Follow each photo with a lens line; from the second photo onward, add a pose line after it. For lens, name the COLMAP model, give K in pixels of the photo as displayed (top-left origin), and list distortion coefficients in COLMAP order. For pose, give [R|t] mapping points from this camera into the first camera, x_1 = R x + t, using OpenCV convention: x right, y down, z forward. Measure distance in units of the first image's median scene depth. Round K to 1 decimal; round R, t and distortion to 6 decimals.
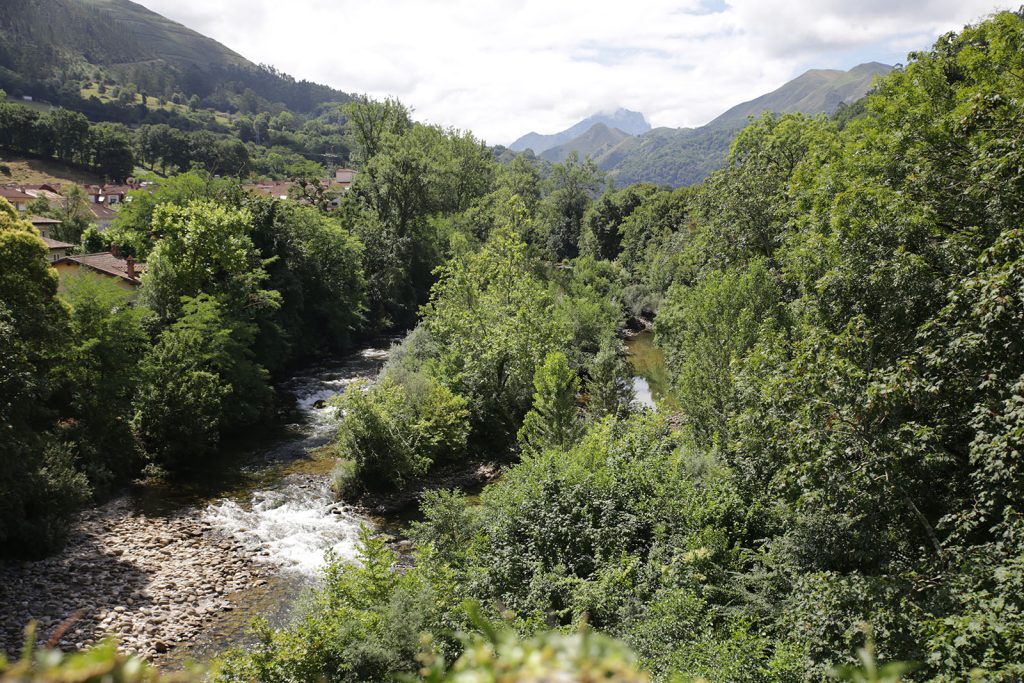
lens RADIAL K [[1095.7, 0, 512.0], [0, 1095.7, 341.5], [0, 0, 1]] dist [0.090012, -0.000450]
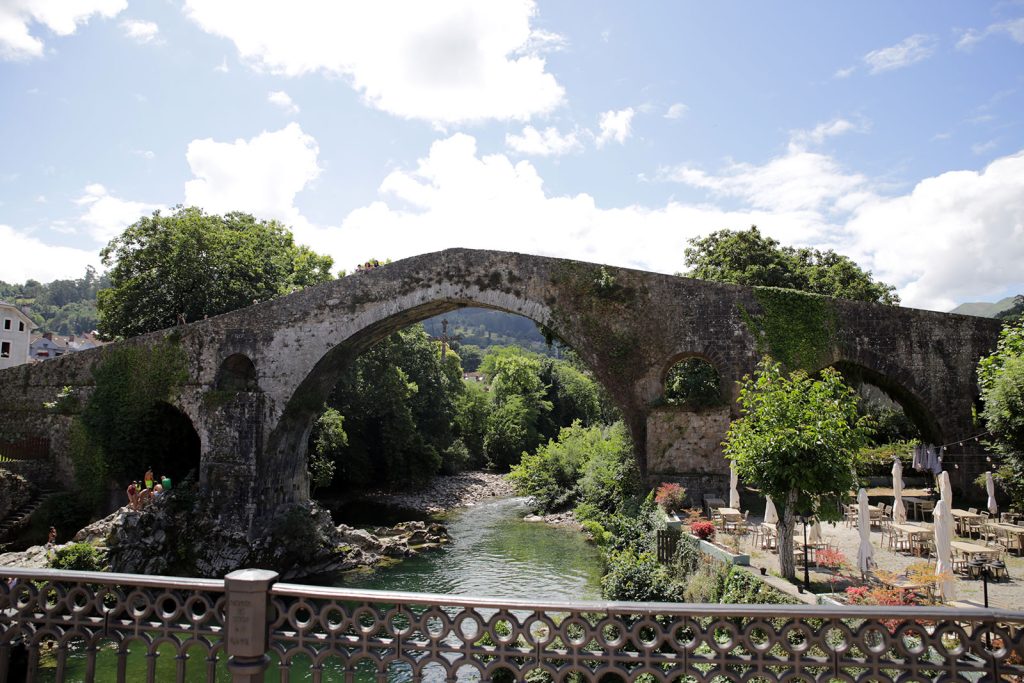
lens RADIAL K [[1095.7, 0, 512.0], [0, 1095.7, 341.5], [0, 0, 1]] dist [0.090012, -0.000450]
pose [[0.959925, -0.022386, -0.279362, 0.309075], [-0.044876, 0.971665, -0.232063, 0.345075], [0.276641, 0.235300, 0.931721, -1.009641]]
